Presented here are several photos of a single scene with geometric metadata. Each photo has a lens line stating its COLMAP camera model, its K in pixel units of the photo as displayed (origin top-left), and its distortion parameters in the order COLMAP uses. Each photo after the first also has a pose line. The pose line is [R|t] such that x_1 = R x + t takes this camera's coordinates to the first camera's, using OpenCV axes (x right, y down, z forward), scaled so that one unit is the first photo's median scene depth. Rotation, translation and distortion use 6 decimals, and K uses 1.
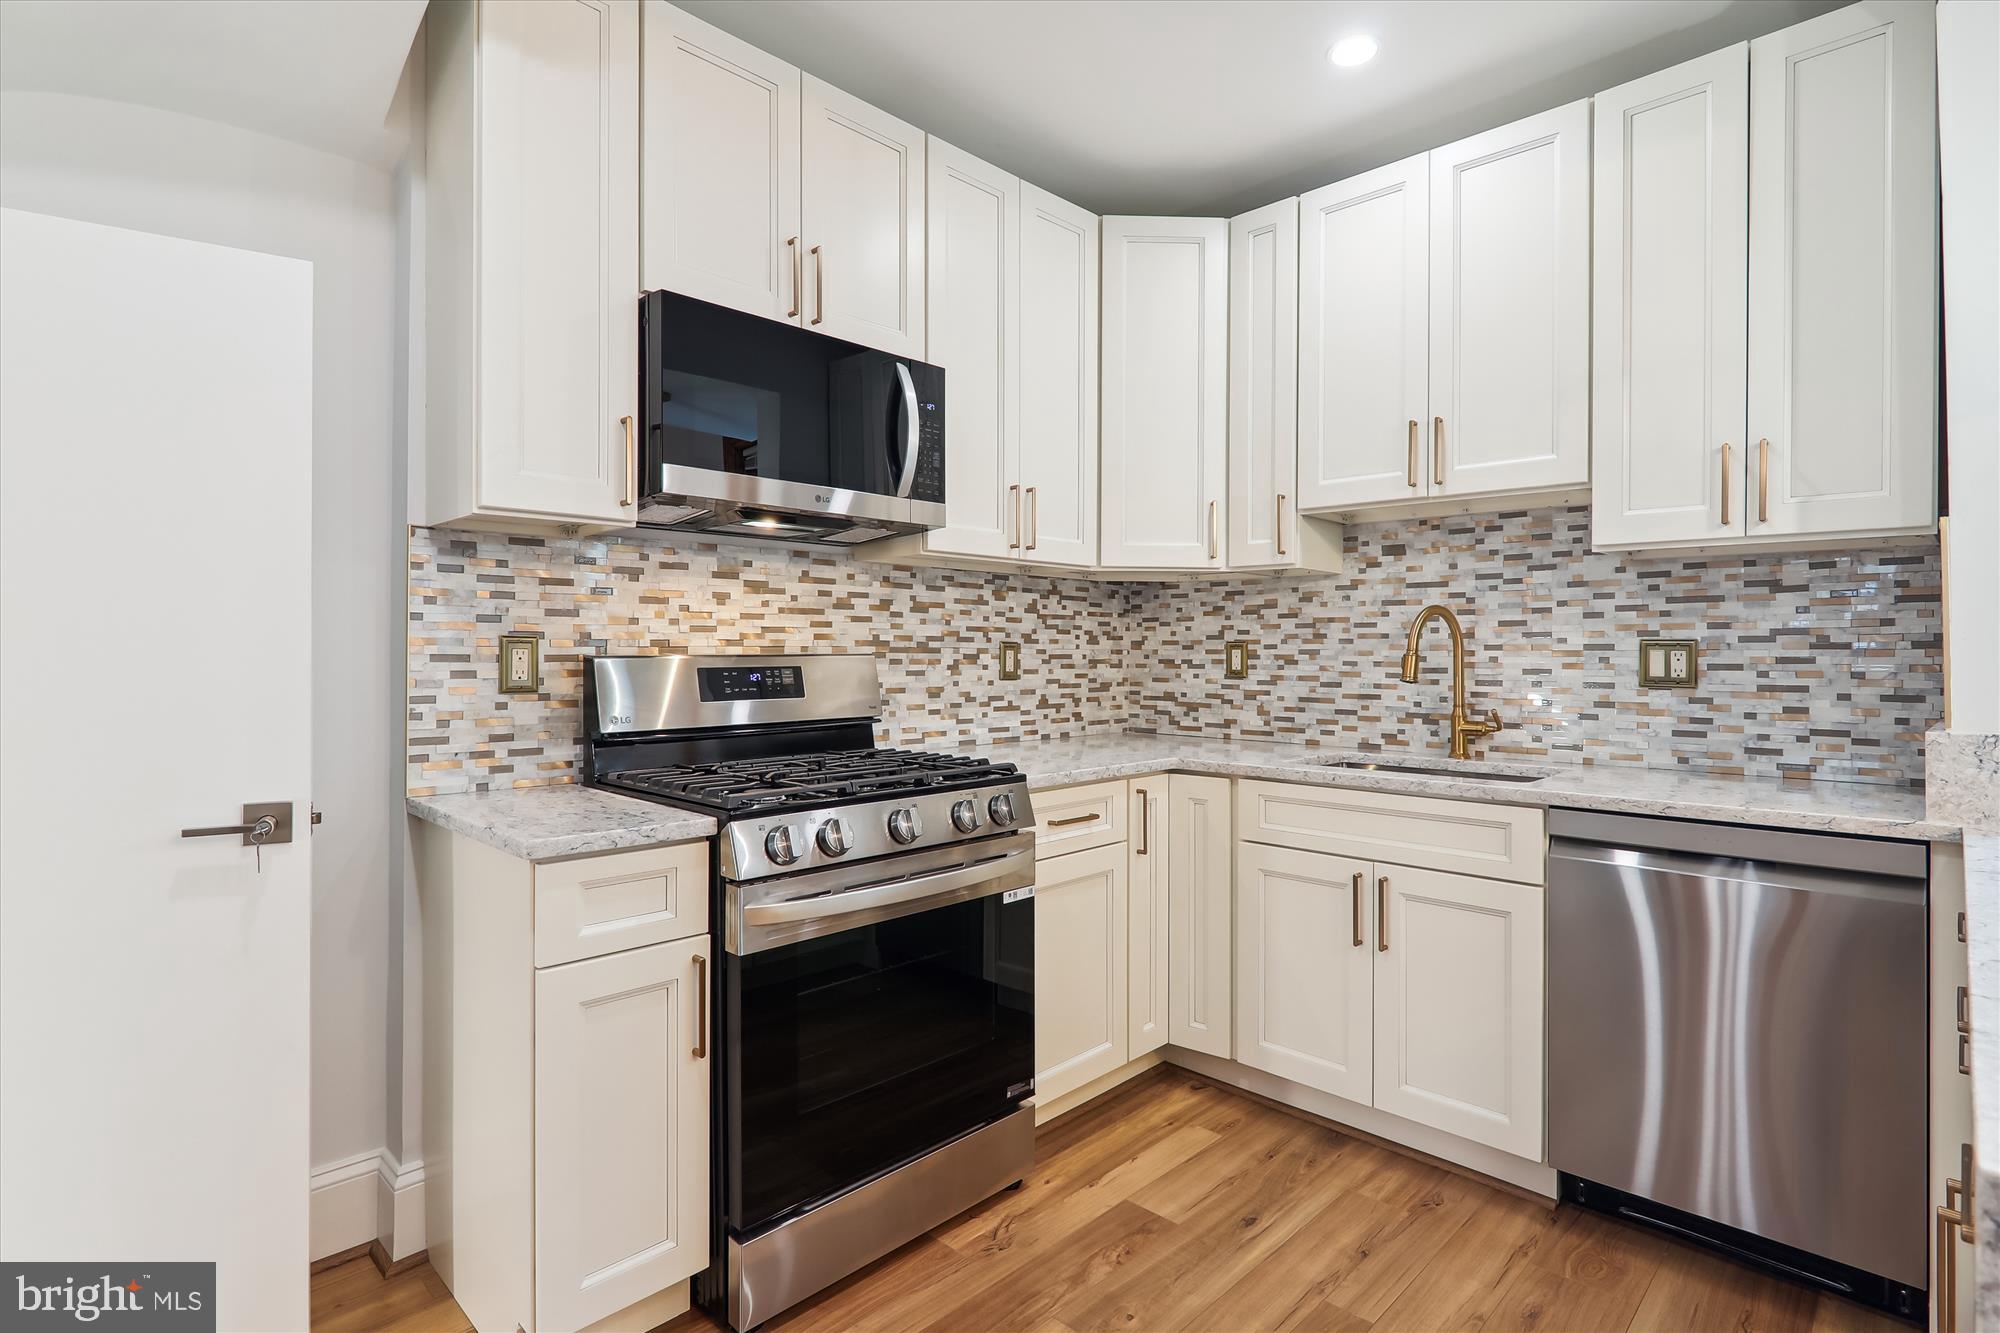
lens RADIAL K [[987.9, 0, 1026.4], [0, 987.9, 647.4], [0, 0, 1]] dist [-0.003363, -0.000699]
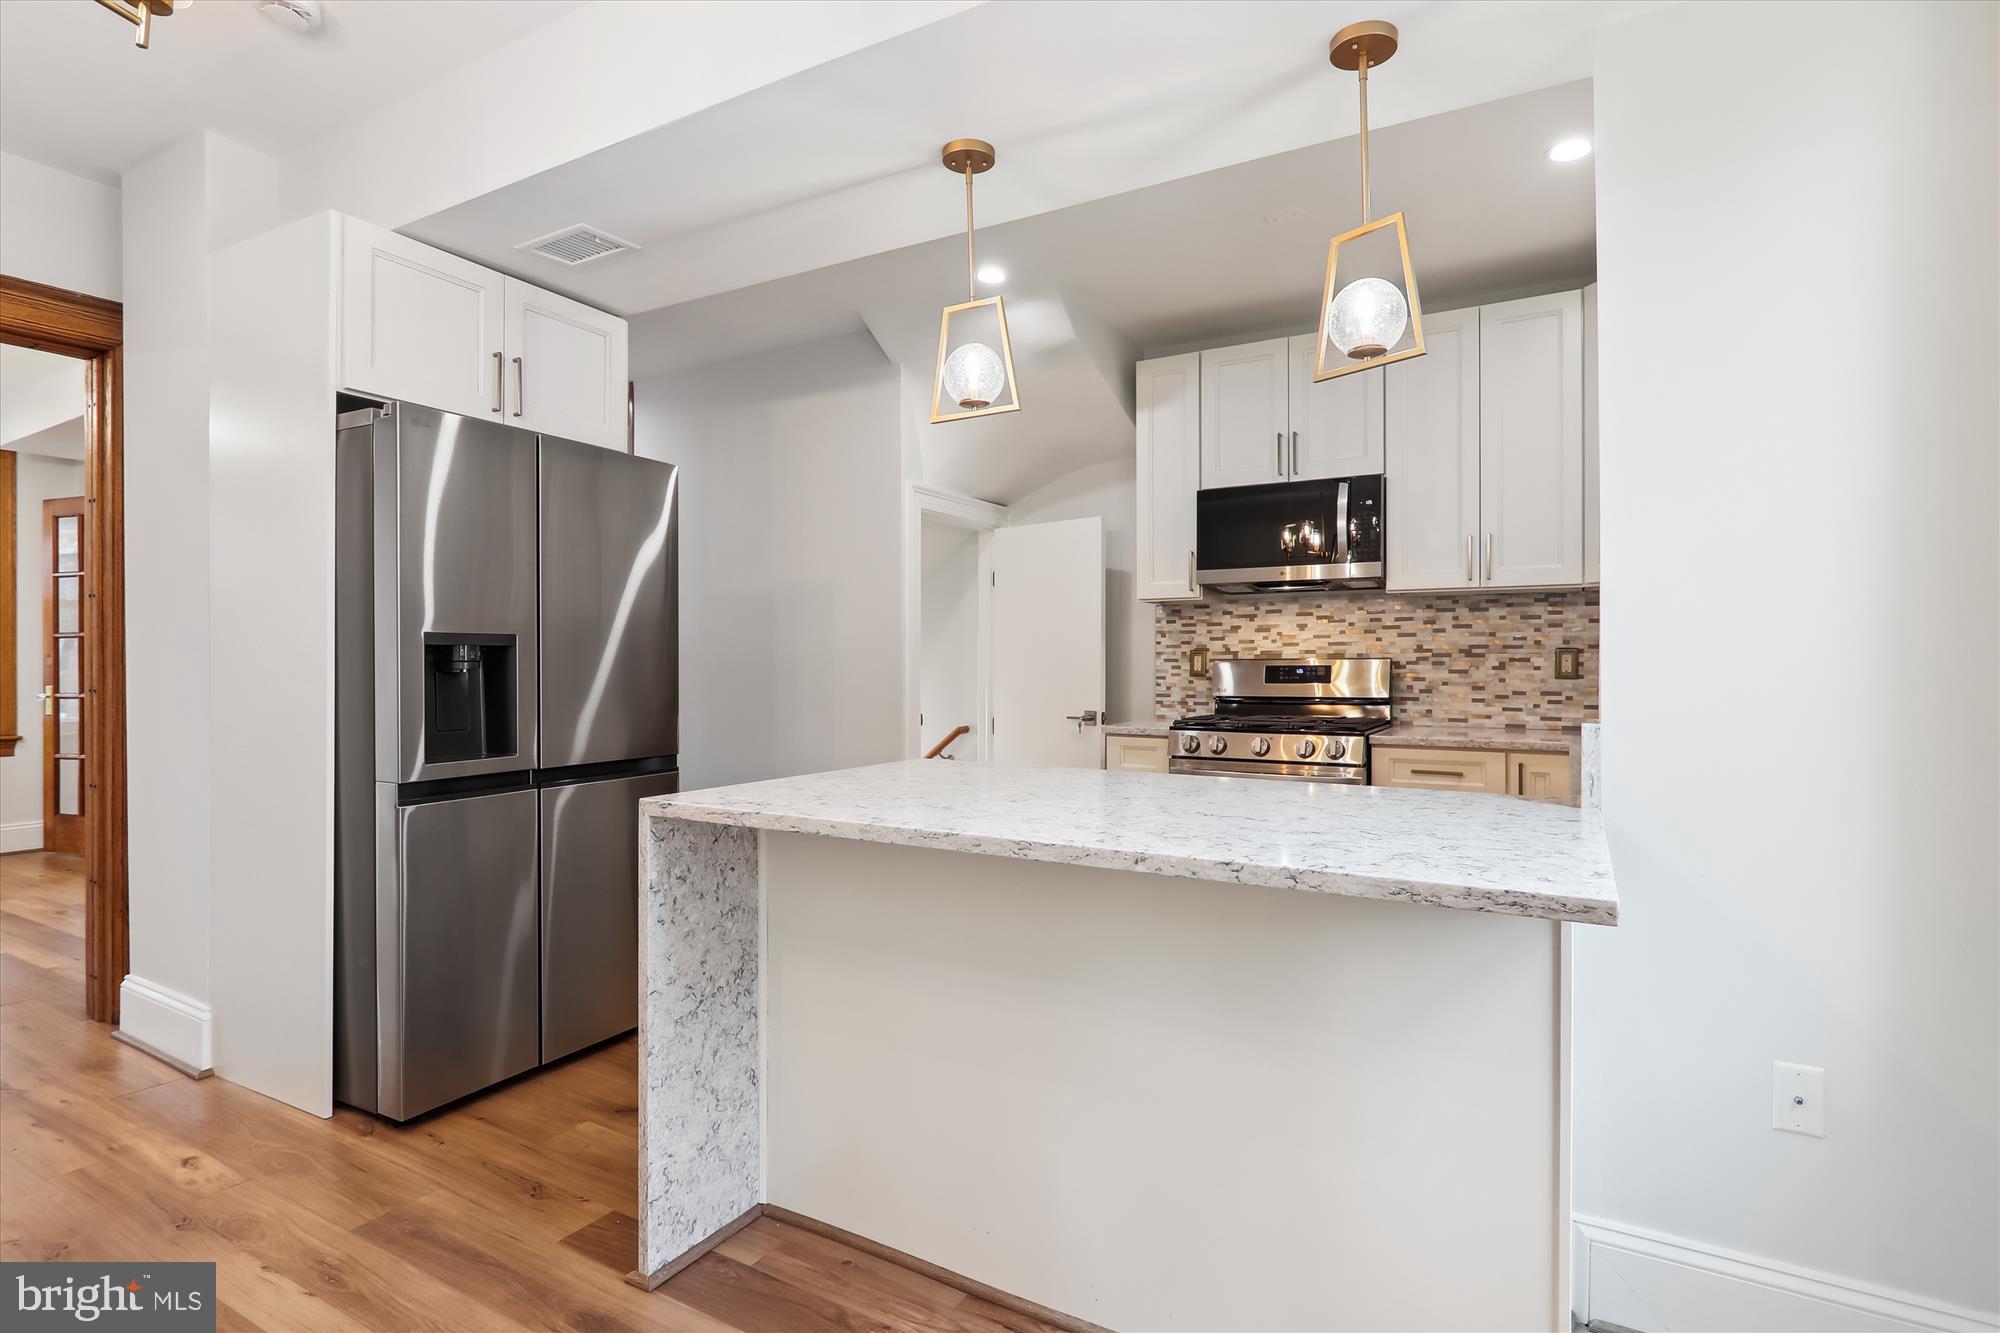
lens RADIAL K [[983.9, 0, 1000.9], [0, 983.9, 660.8], [0, 0, 1]] dist [-0.002931, -0.001136]
pose [[0.243845, -0.002791, -0.969810, 1.207402], [0.005916, 0.999982, -0.001391, 0.009933], [0.969796, -0.005399, 0.243857, 0.035005]]
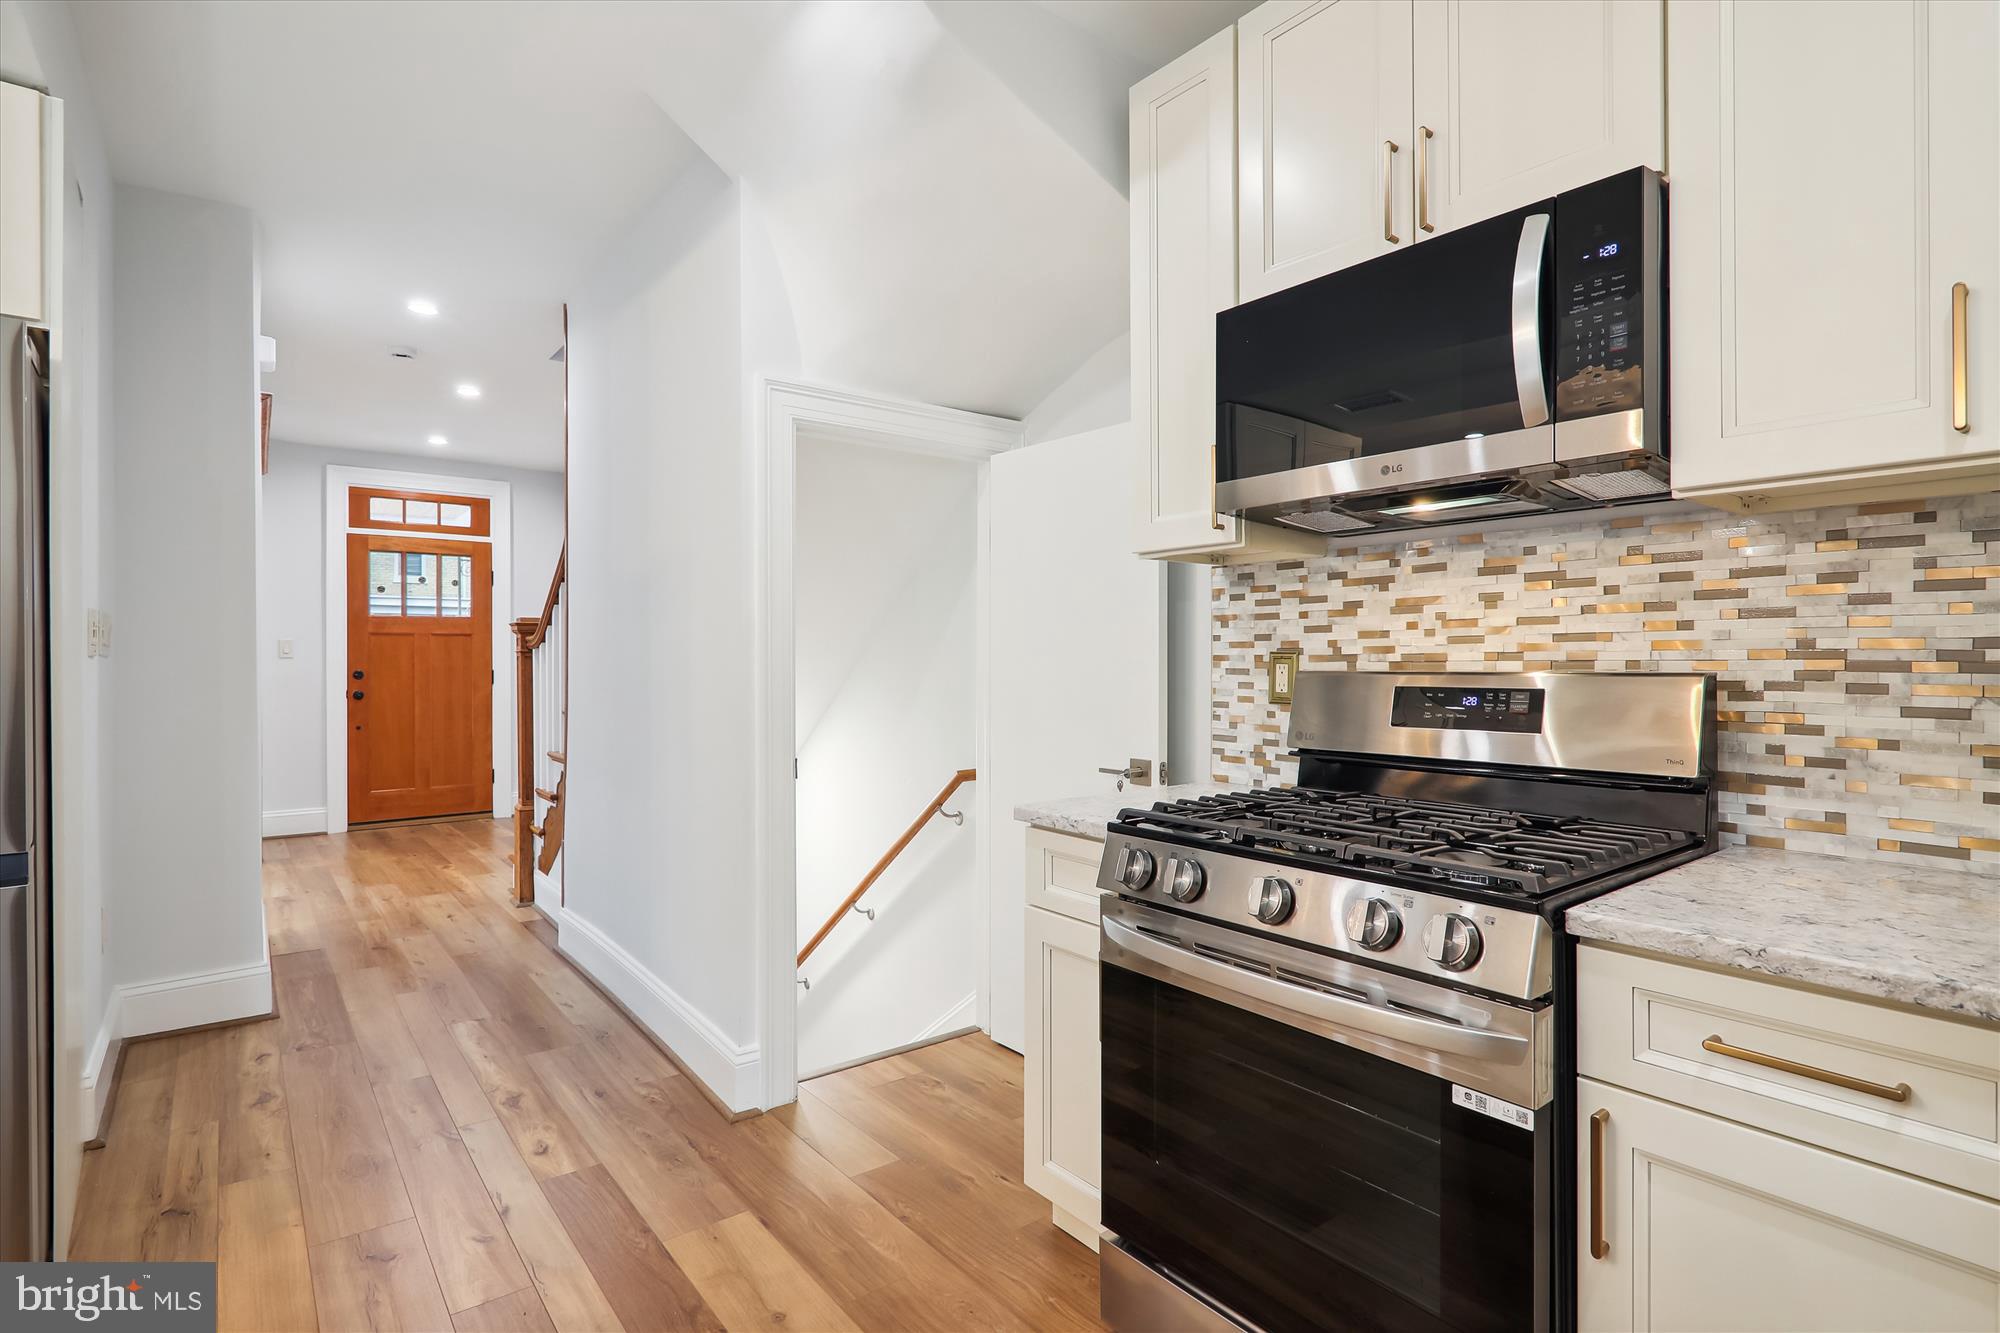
lens RADIAL K [[964.7, 0, 992.8], [0, 964.7, 657.7], [0, 0, 1]] dist [-0.002051, -0.000566]
pose [[-0.142132, -0.000393, -0.989848, 0.482634], [0.006660, 0.999977, -0.001353, -0.004964], [0.989825, -0.006785, -0.142126, 0.671382]]
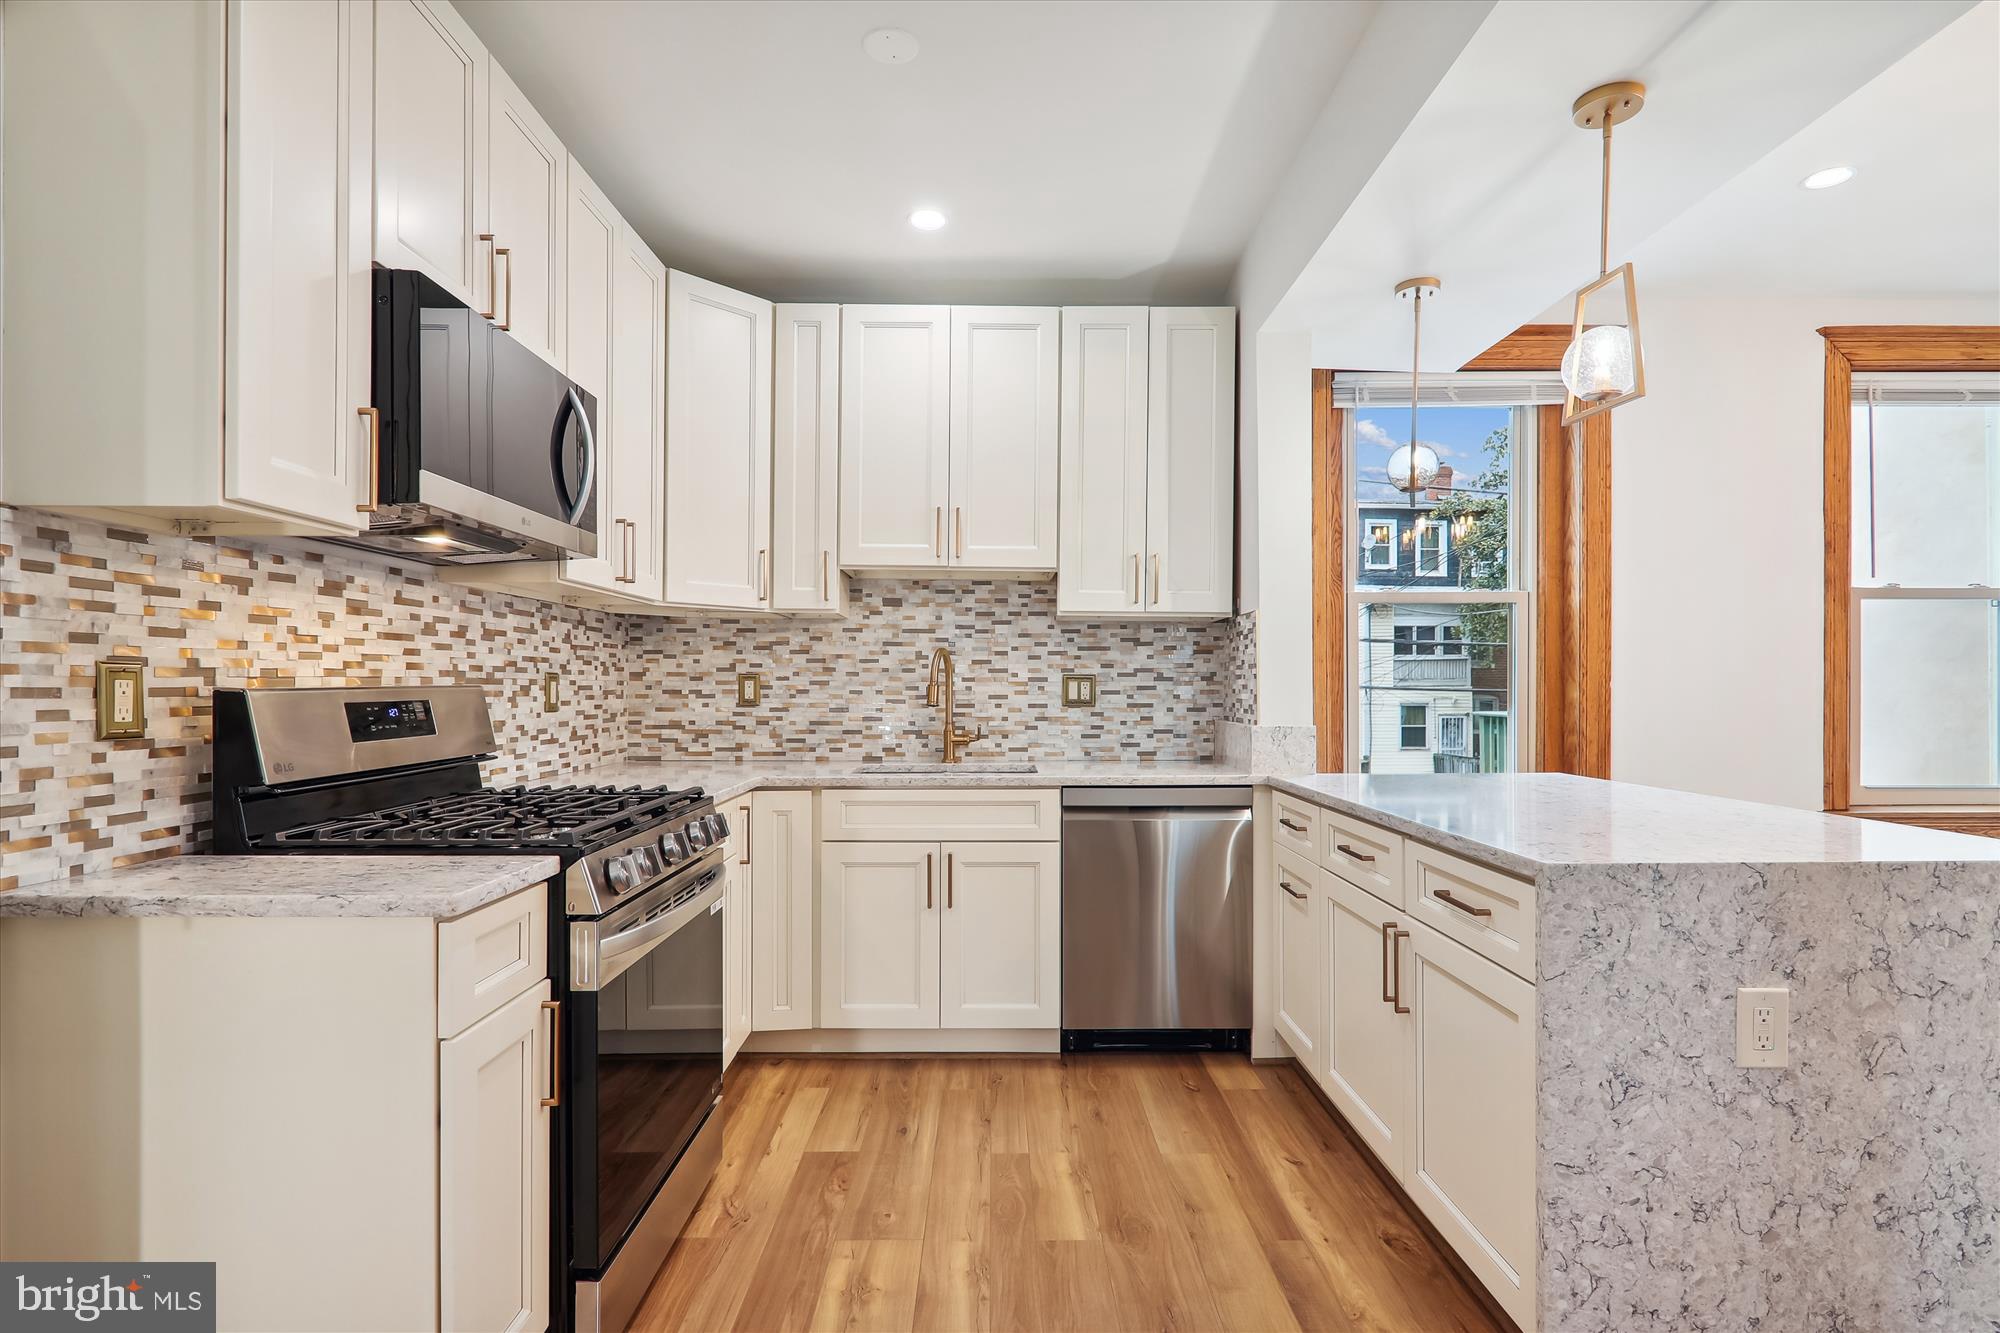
lens RADIAL K [[964.2, 0, 1001.4], [0, 964.2, 680.6], [0, 0, 1]] dist [0.001807, 0.000998]
pose [[0.720955, 0.000920, 0.692981, -0.435462], [-0.002853, 0.999995, 0.001640, -0.000736], [-0.692976, -0.003159, 0.720954, 0.014094]]
